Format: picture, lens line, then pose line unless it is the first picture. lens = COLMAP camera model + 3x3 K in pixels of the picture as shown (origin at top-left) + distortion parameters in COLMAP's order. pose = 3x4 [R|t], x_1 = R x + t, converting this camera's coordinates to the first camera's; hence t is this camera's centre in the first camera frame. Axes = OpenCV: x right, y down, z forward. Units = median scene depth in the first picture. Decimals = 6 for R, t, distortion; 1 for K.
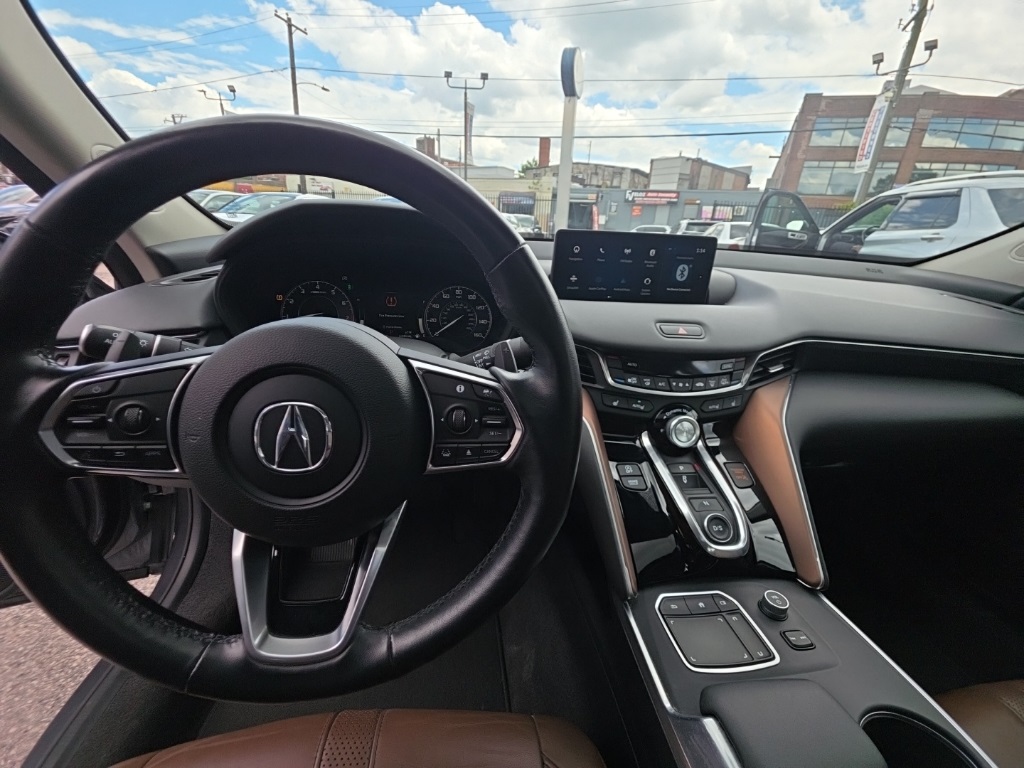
lens RADIAL K [[403.3, 0, 510.4], [0, 403.3, 388.5], [0, 0, 1]] dist [-0.000713, -0.005998]
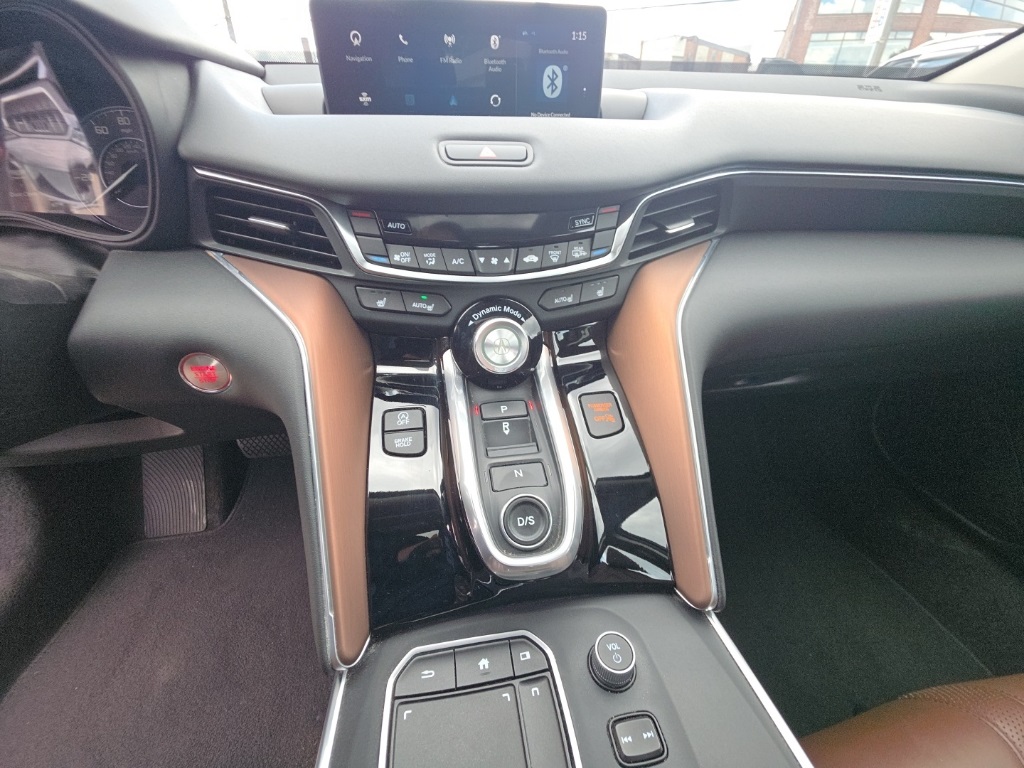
lens RADIAL K [[403.3, 0, 511.8], [0, 403.3, 386.3], [0, 0, 1]] dist [-0.000713, -0.005998]
pose [[0.997797, -0.064566, 0.015253, 0.420680], [0.060683, 0.981143, 0.183512, 0.057700], [-0.026814, -0.182182, 0.982899, 0.423284]]
